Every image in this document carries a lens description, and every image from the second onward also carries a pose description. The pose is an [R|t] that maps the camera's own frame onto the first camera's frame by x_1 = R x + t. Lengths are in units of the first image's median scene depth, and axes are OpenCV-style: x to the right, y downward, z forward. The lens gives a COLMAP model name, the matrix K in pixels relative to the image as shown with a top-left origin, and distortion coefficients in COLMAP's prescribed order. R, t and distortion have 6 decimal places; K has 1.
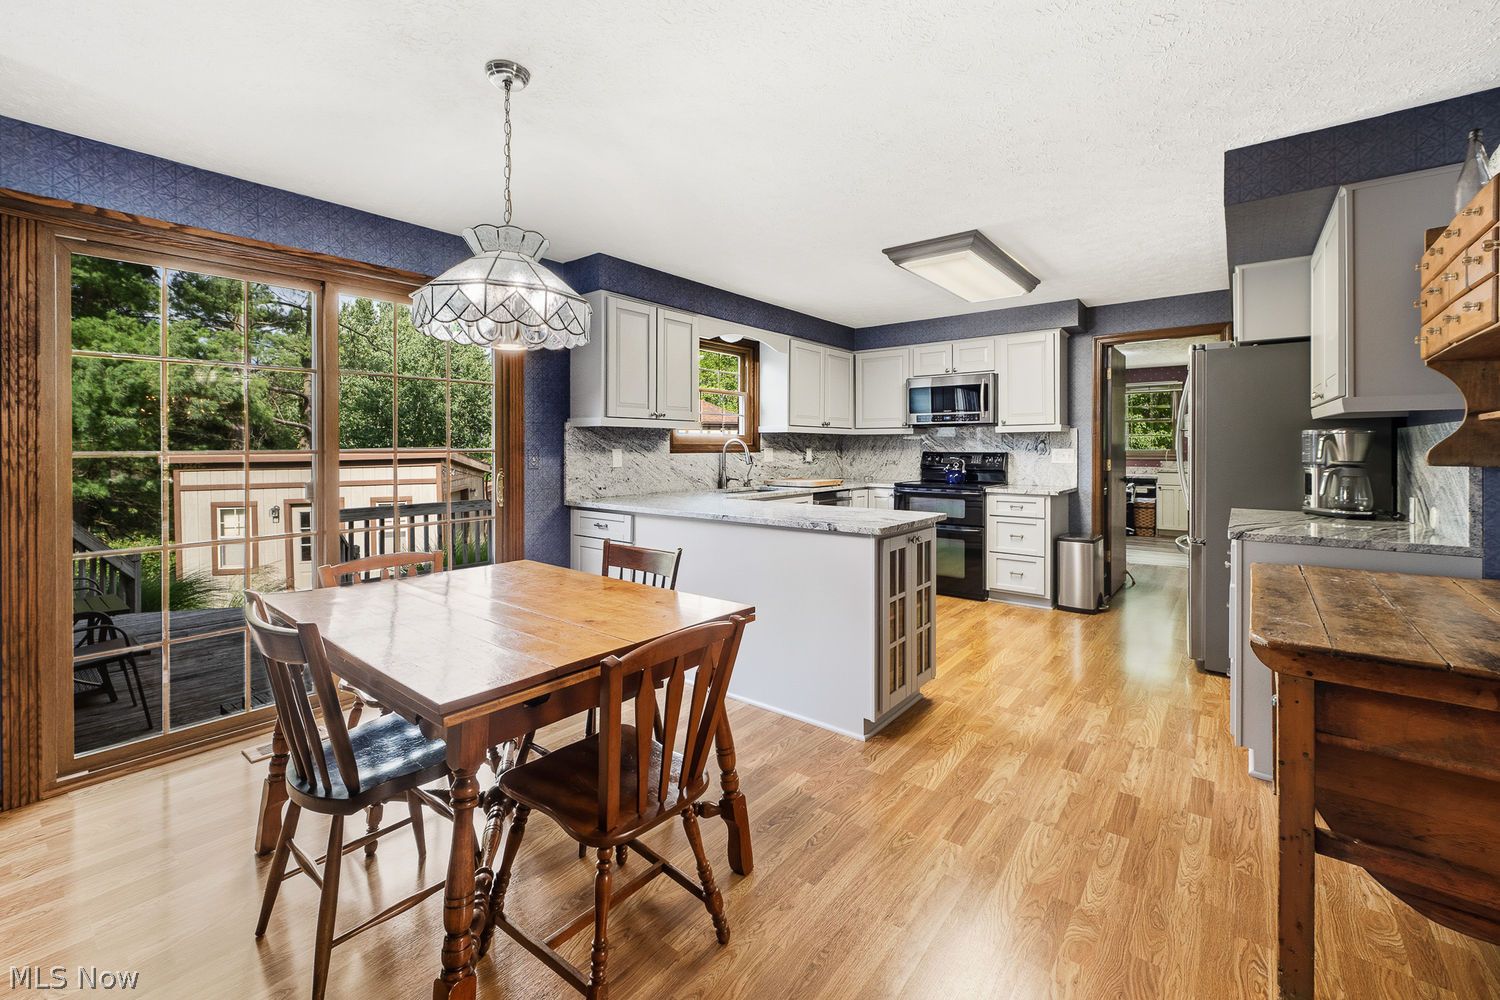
lens RADIAL K [[630.6, 0, 750.7], [0, 630.6, 462.1], [0, 0, 1]] dist [0.000080, 0.000159]
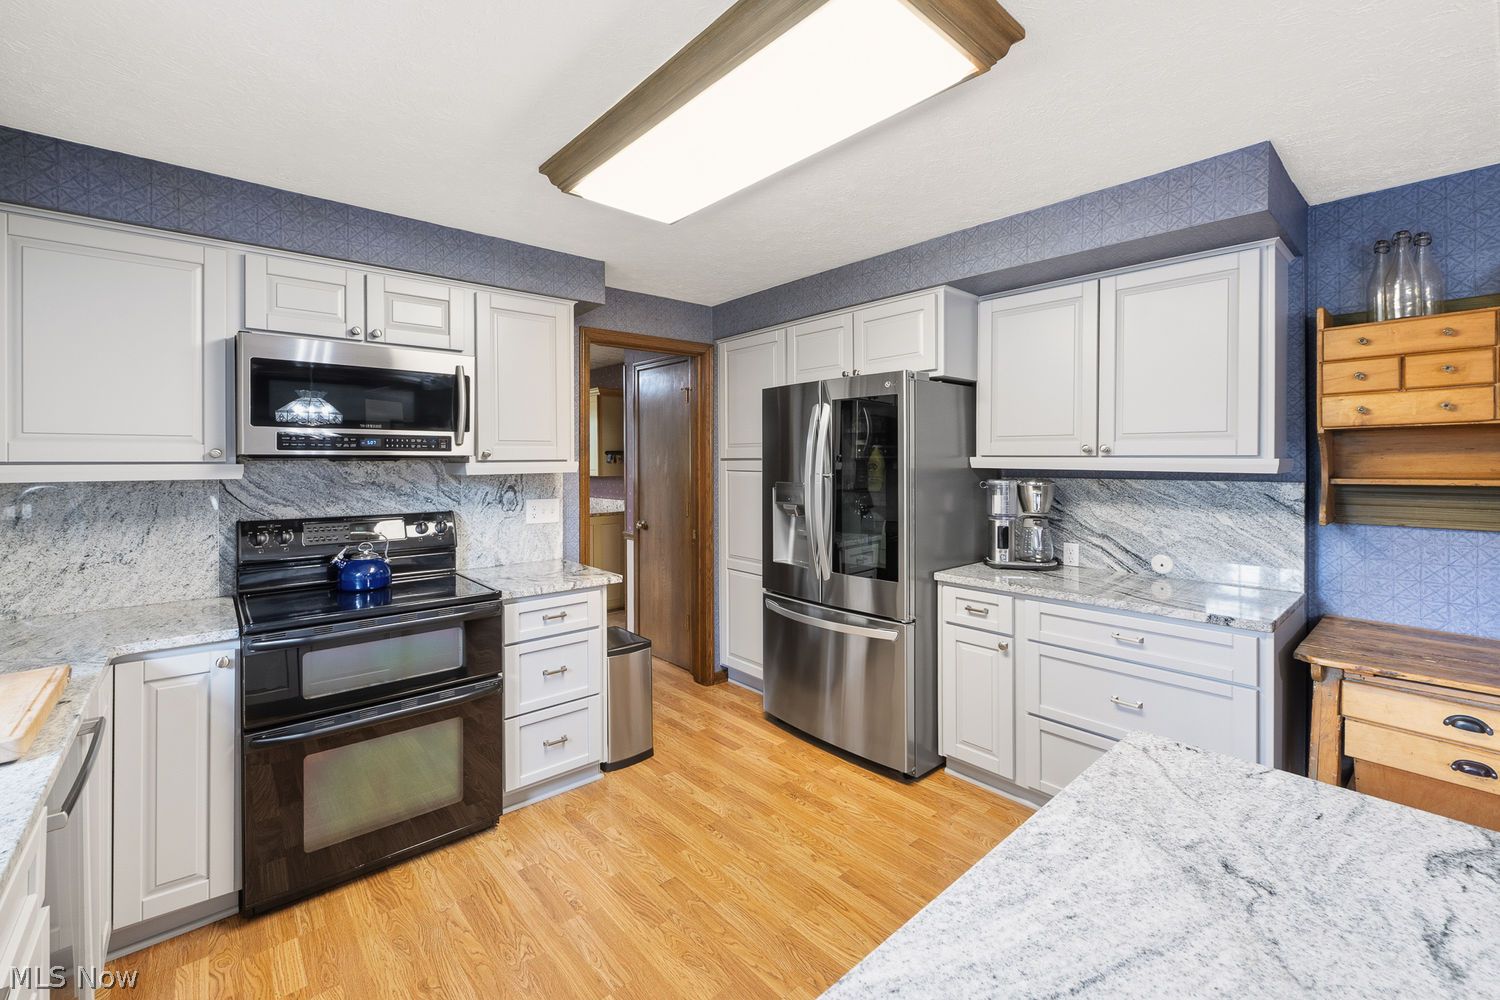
lens RADIAL K [[630.6, 0, 750.7], [0, 630.6, 462.1], [0, 0, 1]] dist [0.000080, 0.000159]
pose [[0.187799, -0.002303, 0.982205, -0.066105], [0.028196, 0.999598, -0.003047, -0.049950], [-0.981803, 0.028267, 0.187789, 0.692118]]
